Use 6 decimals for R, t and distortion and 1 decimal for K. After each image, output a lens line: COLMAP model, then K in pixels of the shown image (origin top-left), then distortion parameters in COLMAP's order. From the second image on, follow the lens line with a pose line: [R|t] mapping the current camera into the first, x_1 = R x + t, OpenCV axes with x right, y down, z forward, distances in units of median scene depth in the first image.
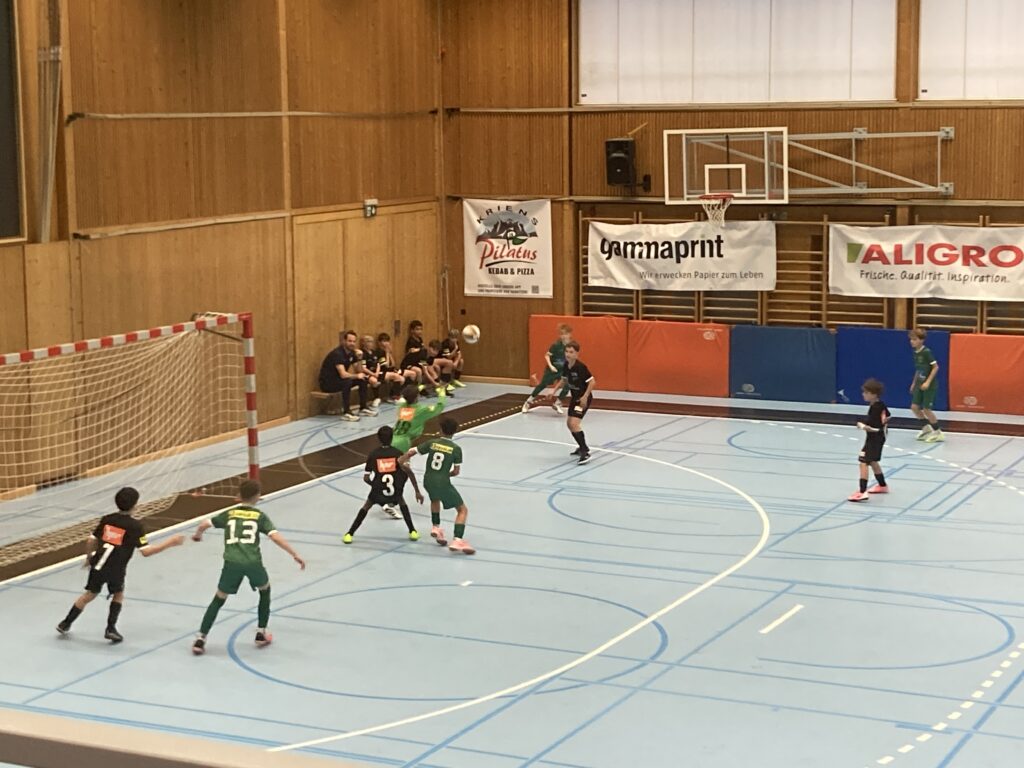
lens RADIAL K [[2097.7, 0, 512.7], [0, 2097.7, 379.7], [0, 0, 1]] dist [0.191470, 0.000000]
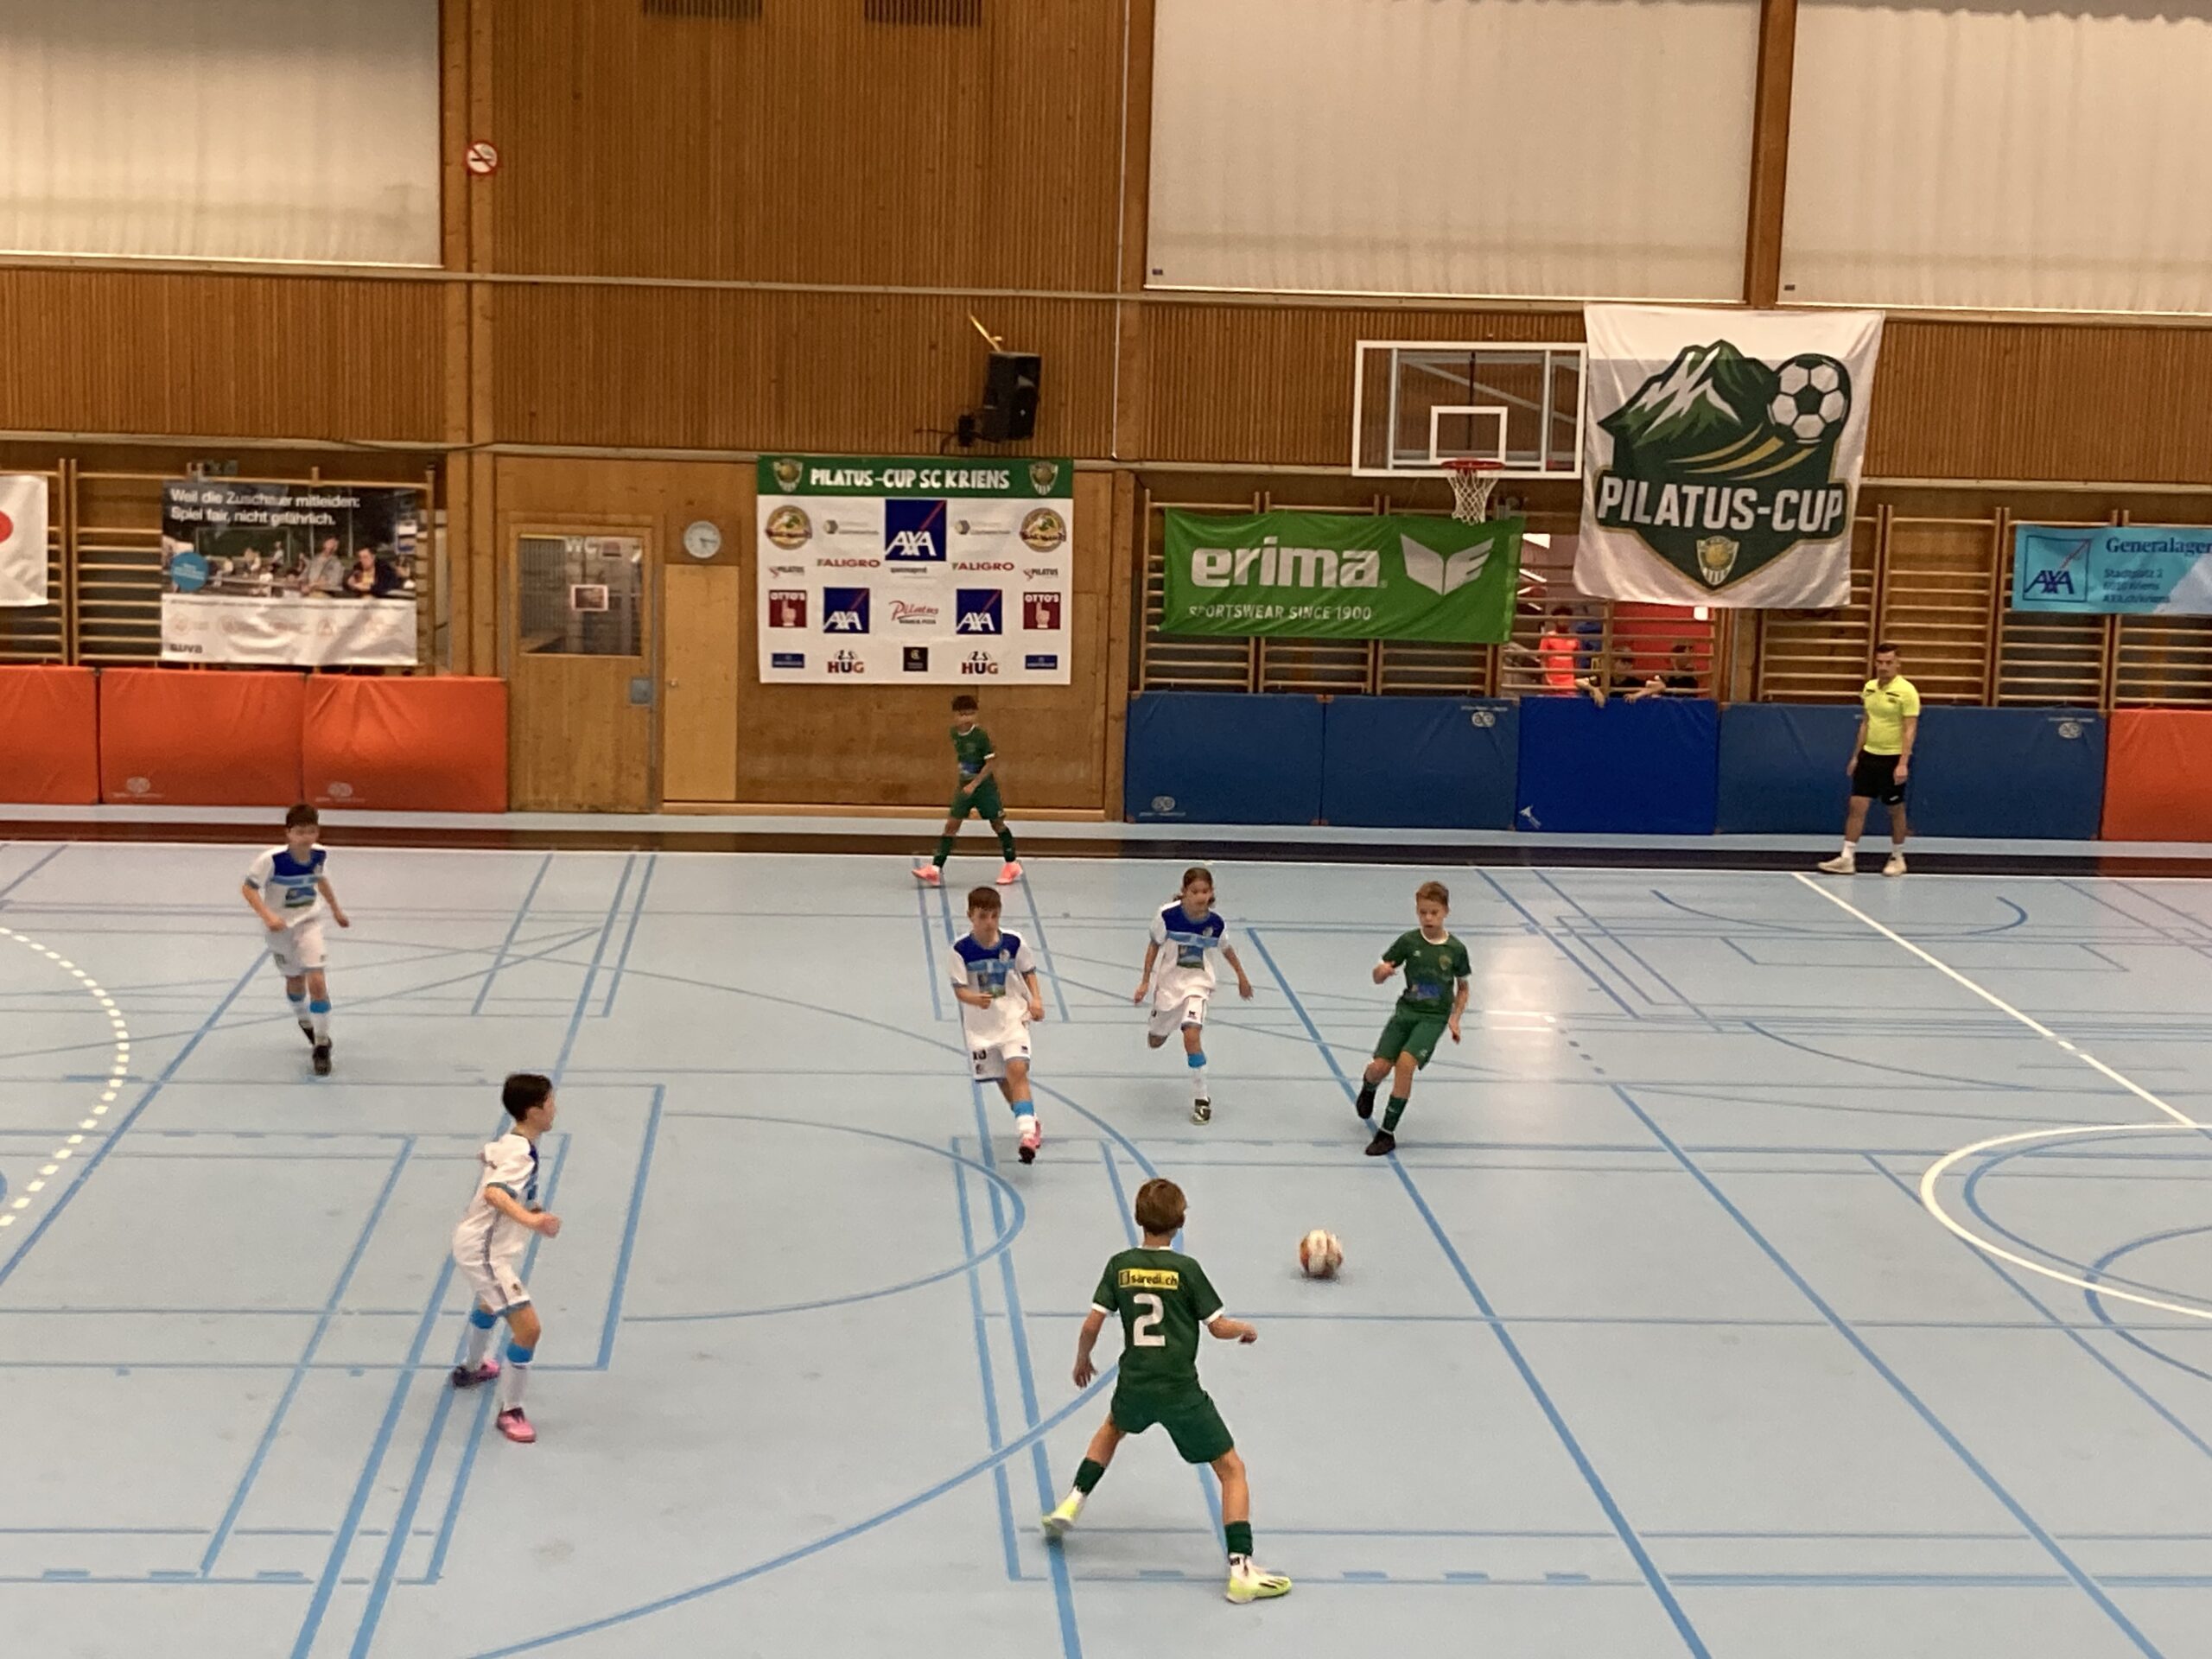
lens RADIAL K [[3601.6, 0, 1107.2], [0, 3601.6, 848.0], [0, 0, 1]] dist [0.132804, 0.000000]
pose [[0.866753, -0.047521, 0.496469, -0.450130], [0.032749, 0.998725, 0.038423, -0.025894], [-0.497662, -0.017045, 0.867204, 0.221791]]
